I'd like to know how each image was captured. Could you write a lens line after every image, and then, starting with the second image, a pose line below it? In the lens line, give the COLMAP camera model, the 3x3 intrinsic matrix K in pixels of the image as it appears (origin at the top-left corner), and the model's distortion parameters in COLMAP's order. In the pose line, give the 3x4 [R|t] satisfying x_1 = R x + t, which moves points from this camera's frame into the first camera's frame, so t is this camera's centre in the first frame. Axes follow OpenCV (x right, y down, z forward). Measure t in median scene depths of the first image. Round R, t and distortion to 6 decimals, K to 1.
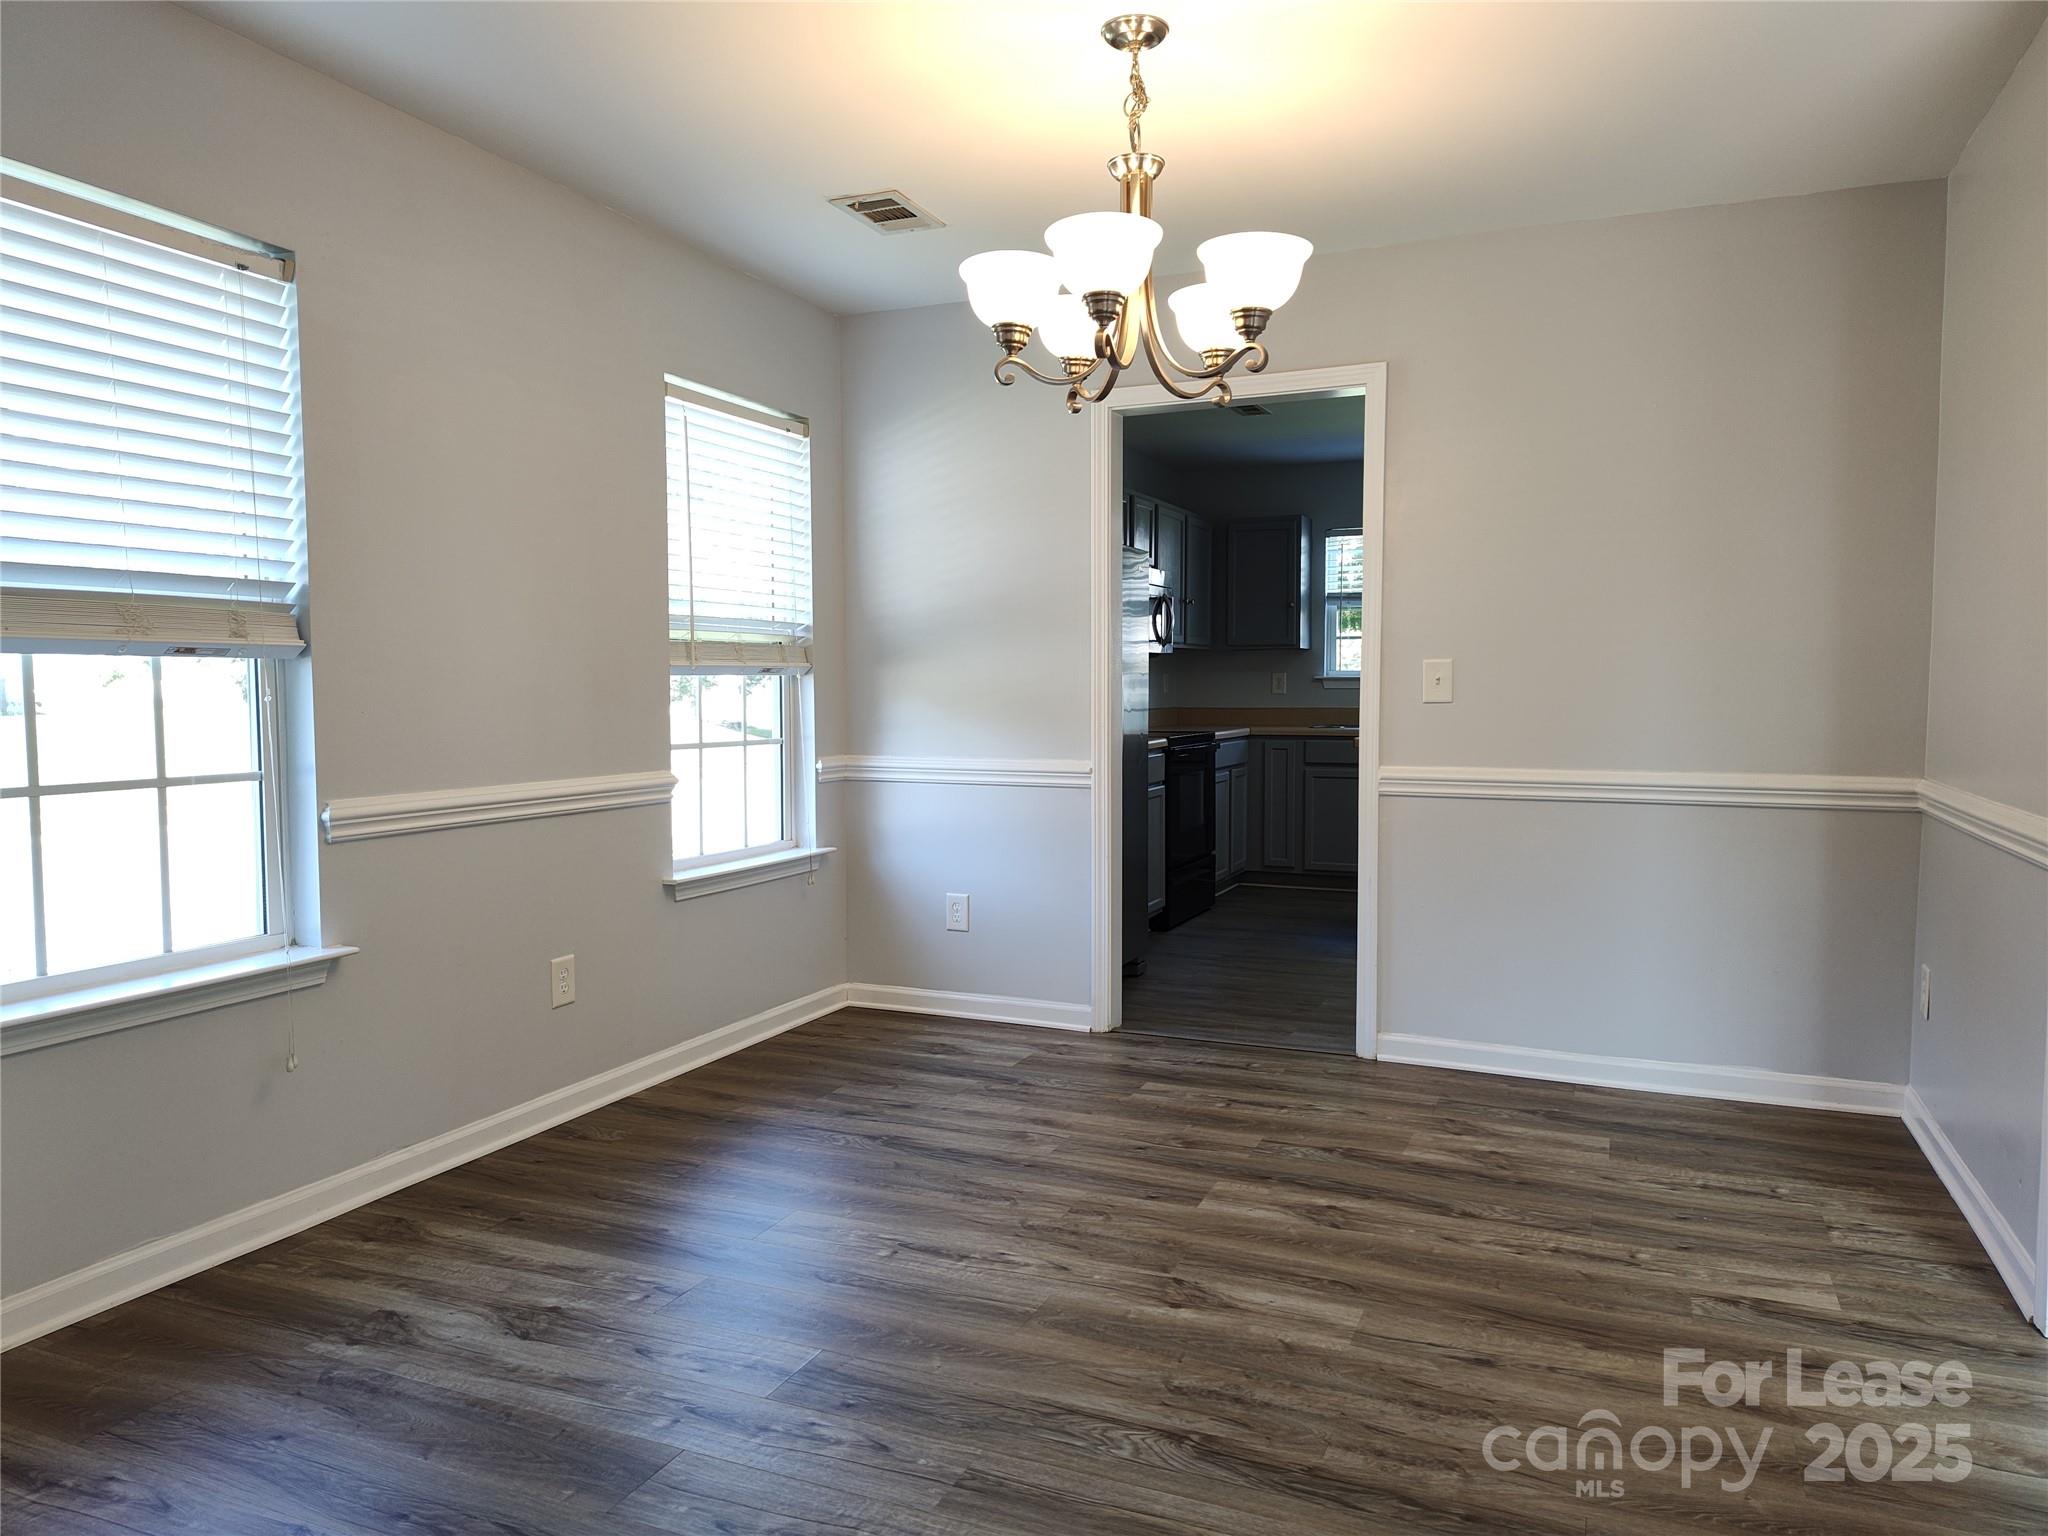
lens RADIAL K [[1387.3, 0, 1020.9], [0, 1387.3, 761.2], [0, 0, 1]] dist [0.036388, -0.041321]
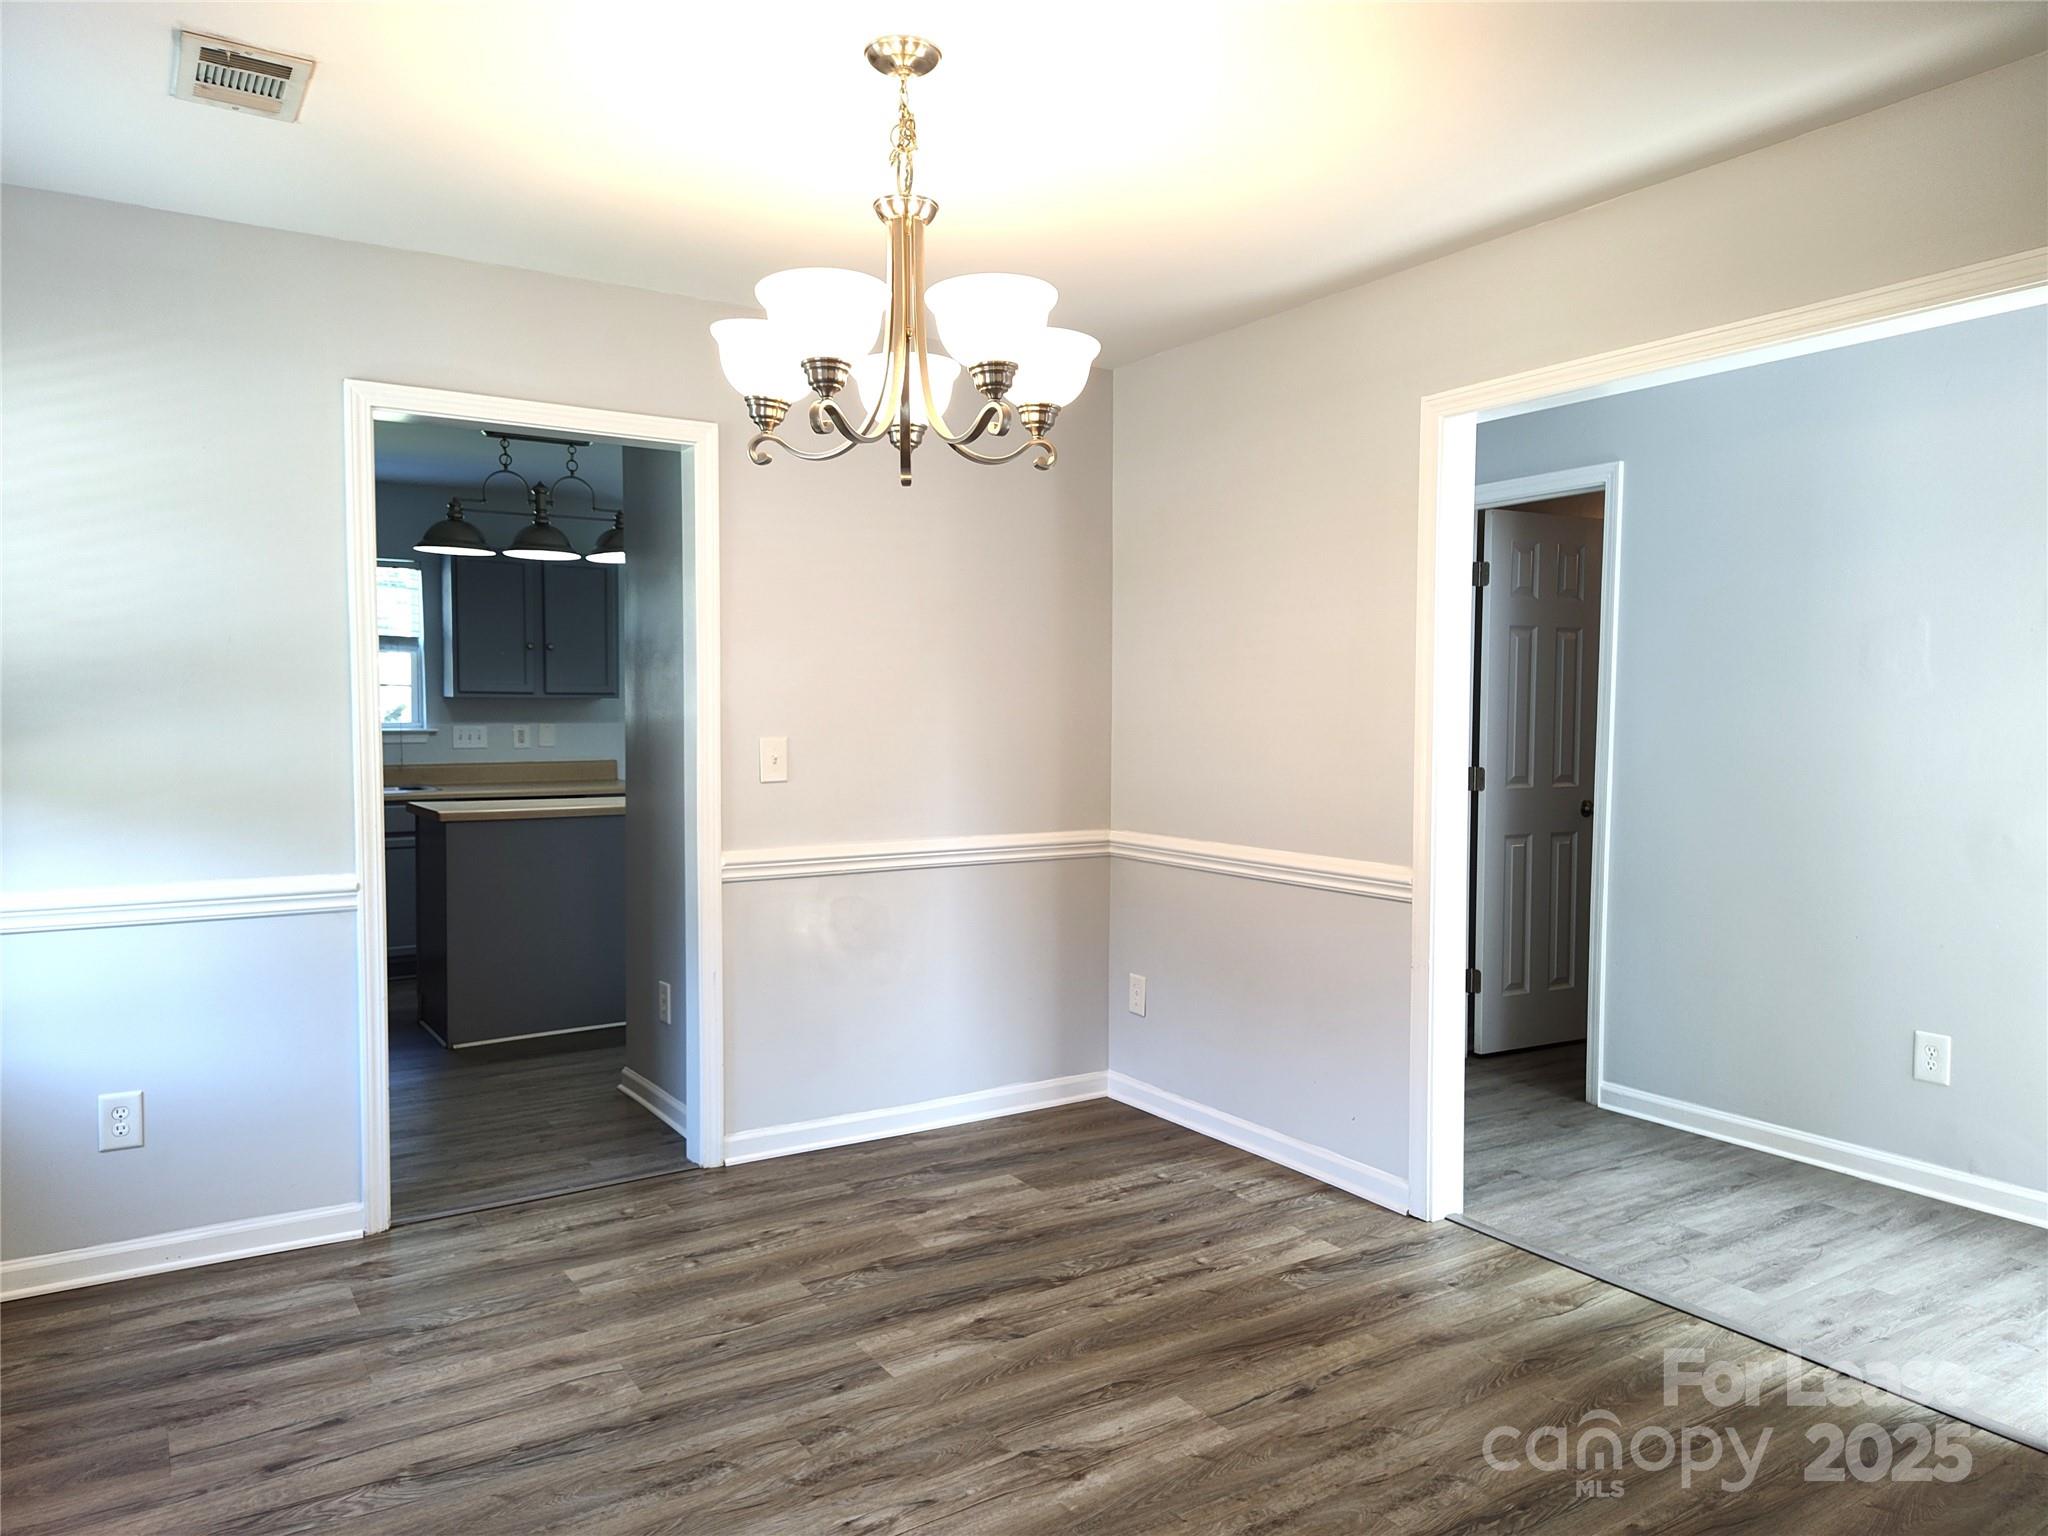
lens RADIAL K [[1387.3, 0, 1024.0], [0, 1387.3, 763.0], [0, 0, 1]] dist [0.036388, -0.041321]
pose [[0.555127, -0.030097, 0.831221, -0.464998], [0.042682, 0.999059, 0.007669, -0.062625], [-0.830670, 0.031221, 0.555890, 0.352020]]
